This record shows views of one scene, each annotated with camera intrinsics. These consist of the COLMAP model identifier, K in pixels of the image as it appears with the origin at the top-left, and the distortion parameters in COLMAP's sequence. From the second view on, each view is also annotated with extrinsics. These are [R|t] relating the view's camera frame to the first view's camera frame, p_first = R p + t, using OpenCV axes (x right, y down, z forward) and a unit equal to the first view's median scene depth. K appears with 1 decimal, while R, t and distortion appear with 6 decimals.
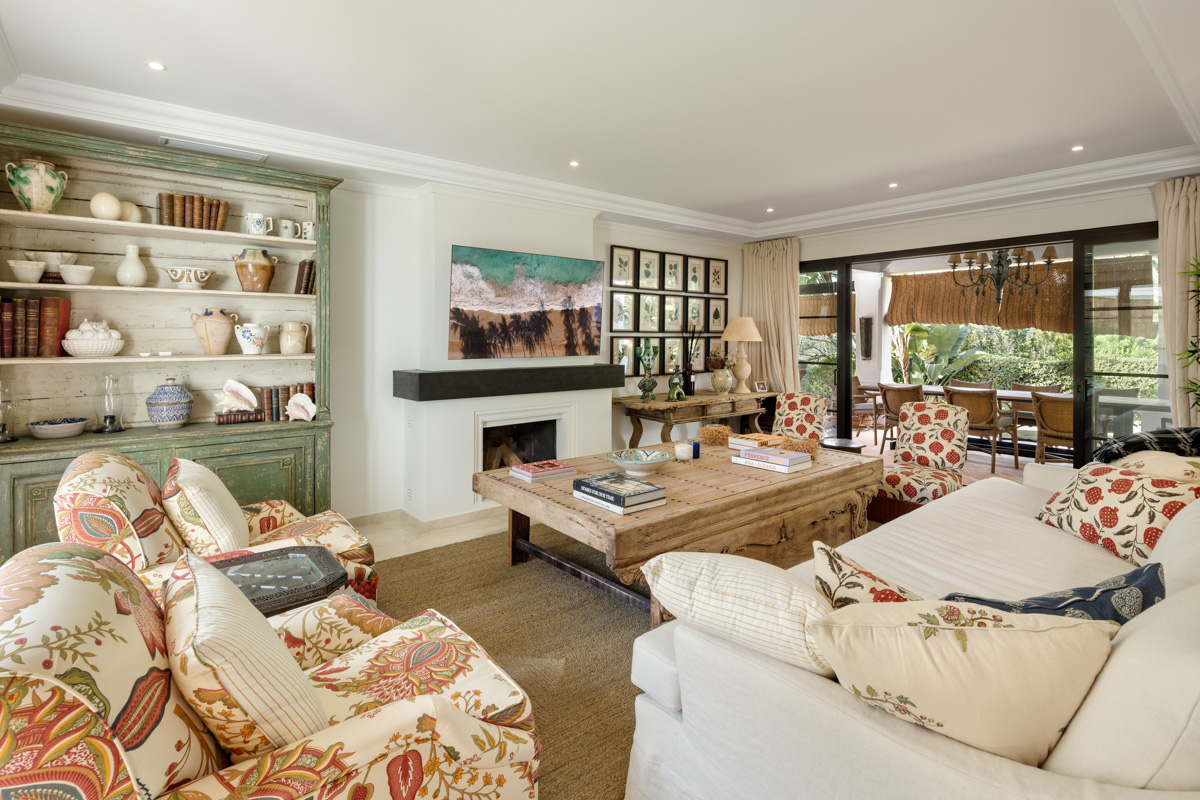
lens RADIAL K [[579.8, 0, 594.1], [0, 579.8, 344.0], [0, 0, 1]] dist [0.005381, 0.000200]
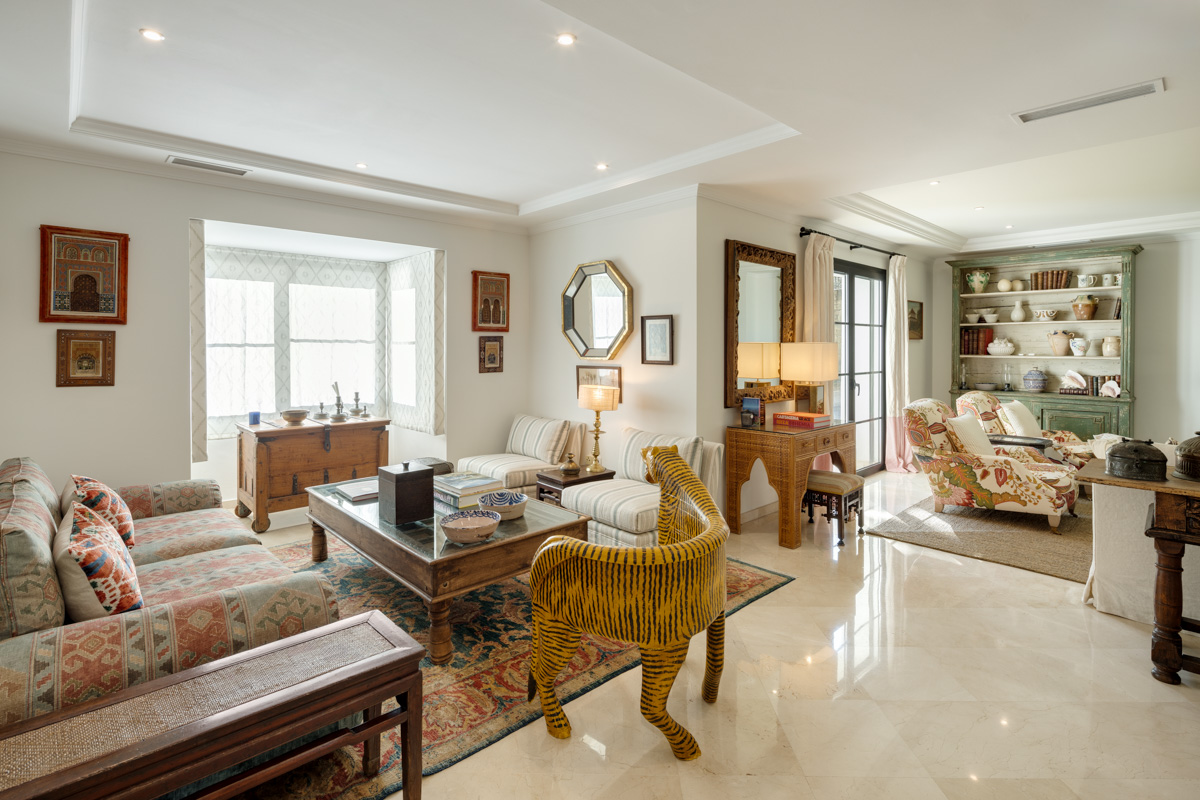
lens RADIAL K [[579.8, 0, 594.1], [0, 579.8, 344.0], [0, 0, 1]] dist [0.005381, 0.000200]
pose [[0.081373, -0.002298, -0.996681, 1.073837], [-0.007205, 0.999970, -0.002894, -0.002618], [0.996658, 0.007416, 0.081354, -0.621669]]
